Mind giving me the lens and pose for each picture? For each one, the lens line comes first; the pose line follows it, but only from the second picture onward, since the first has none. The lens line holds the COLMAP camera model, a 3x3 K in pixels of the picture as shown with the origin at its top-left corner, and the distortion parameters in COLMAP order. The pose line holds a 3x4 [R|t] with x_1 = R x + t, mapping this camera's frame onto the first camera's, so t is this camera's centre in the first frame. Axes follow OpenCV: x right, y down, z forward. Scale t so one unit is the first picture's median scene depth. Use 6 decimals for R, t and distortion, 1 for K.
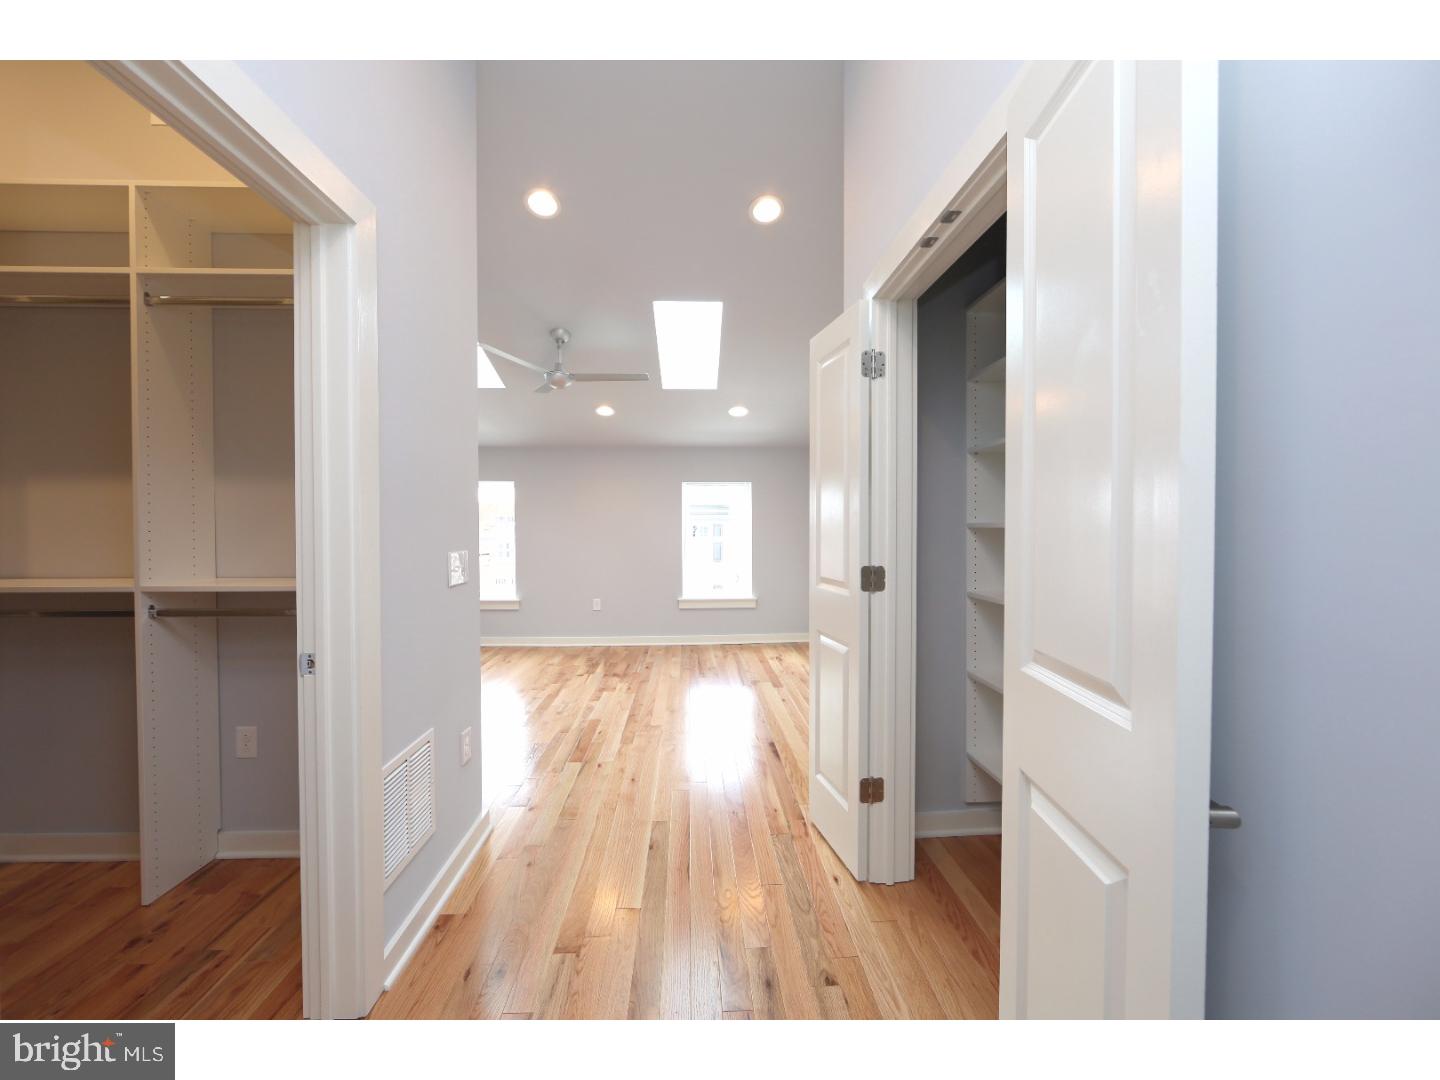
lens RADIAL K [[569.5, 0, 706.7], [0, 569.5, 541.4], [0, 0, 1]] dist [-0.008232, 0.001972]
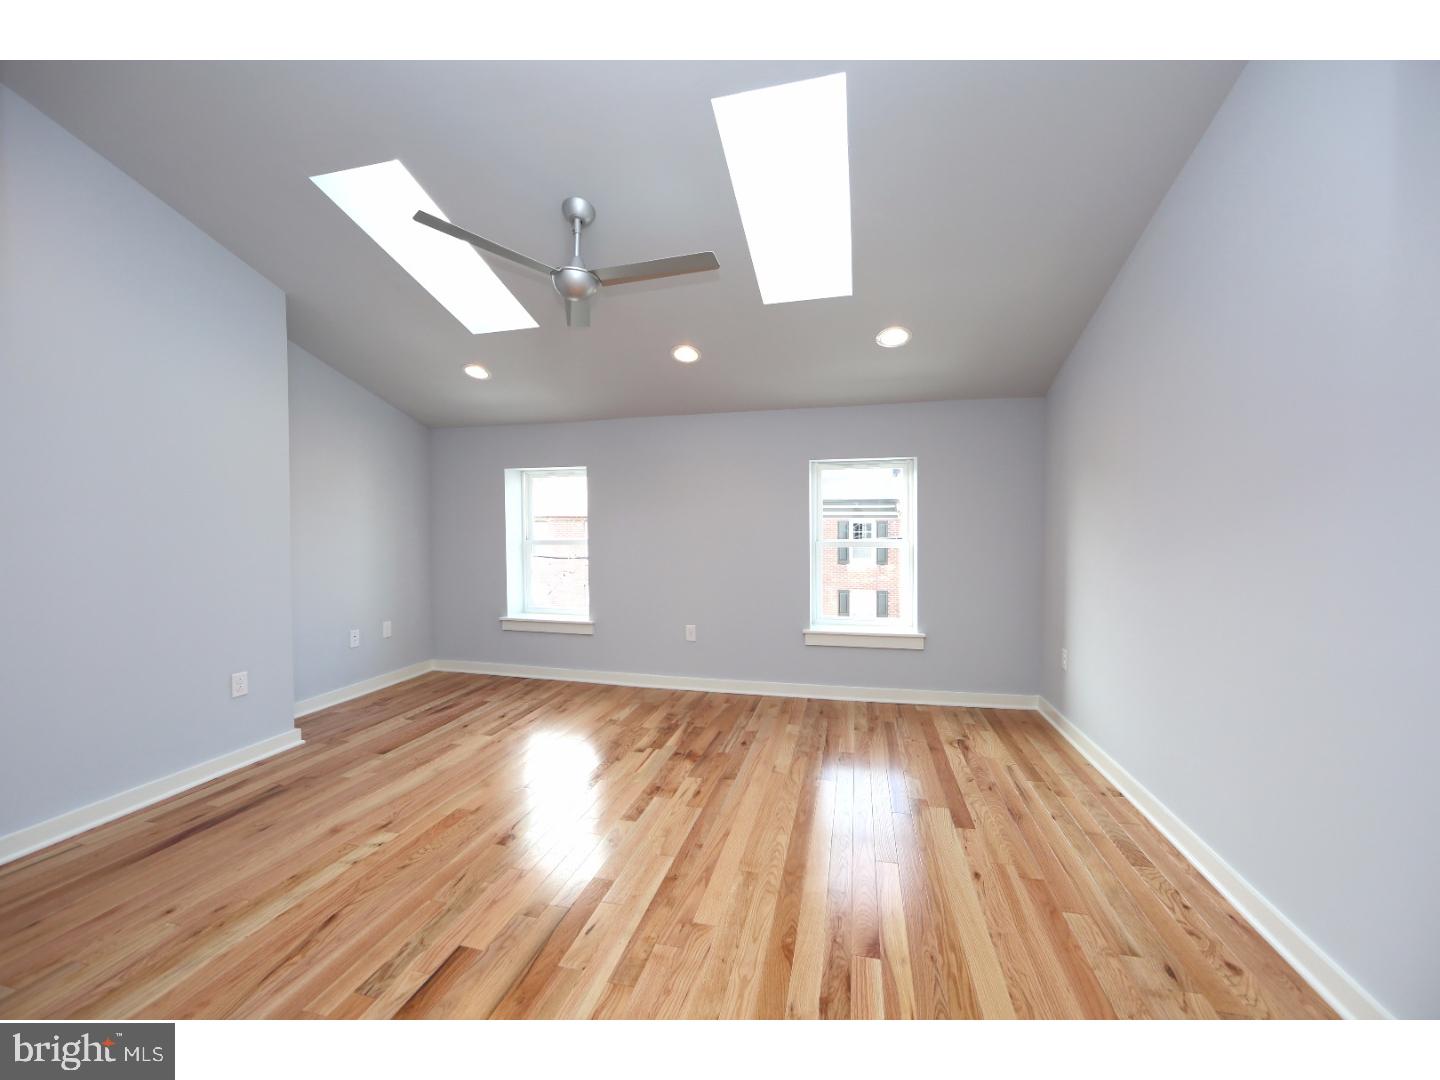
lens RADIAL K [[569.5, 0, 714.5], [0, 569.5, 534.8], [0, 0, 1]] dist [-0.008232, 0.001972]
pose [[0.961712, 0.003724, -0.274037, 0.037652], [-0.005689, 0.999964, -0.006374, -0.010649], [0.274003, 0.007689, 0.961698, 0.346844]]
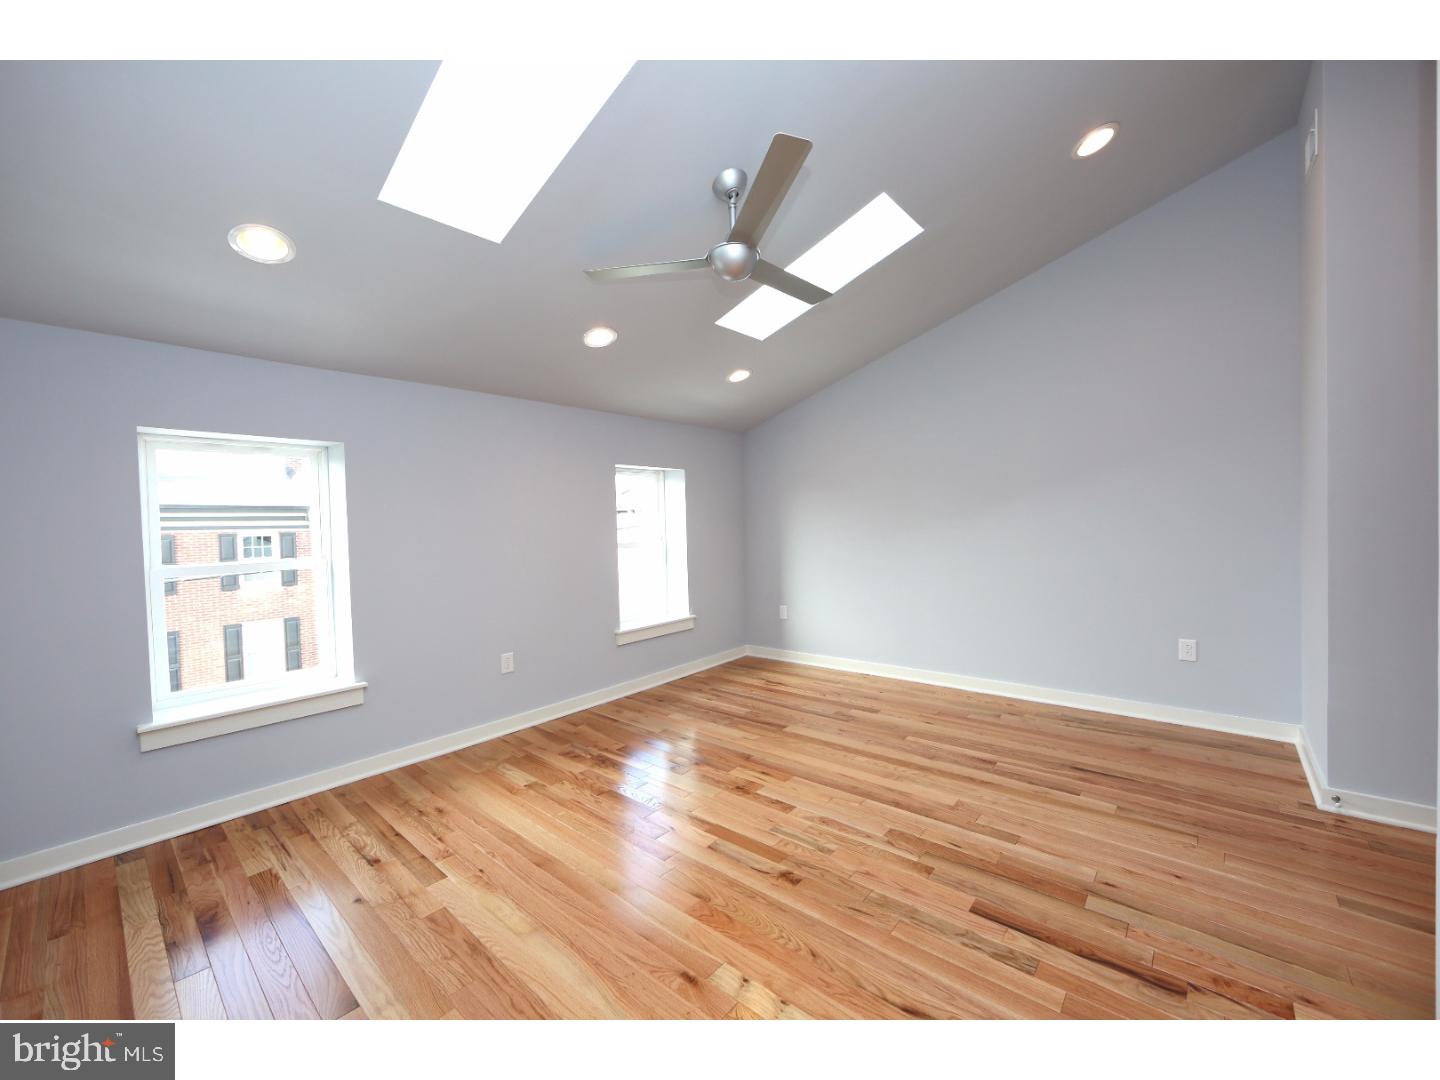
lens RADIAL K [[569.5, 0, 711.7], [0, 569.5, 535.5], [0, 0, 1]] dist [-0.008232, 0.001972]
pose [[0.679431, -0.029236, 0.733157, -0.532960], [0.044056, 0.999029, -0.000990, -0.012339], [-0.732416, 0.032972, 0.680059, 0.490004]]
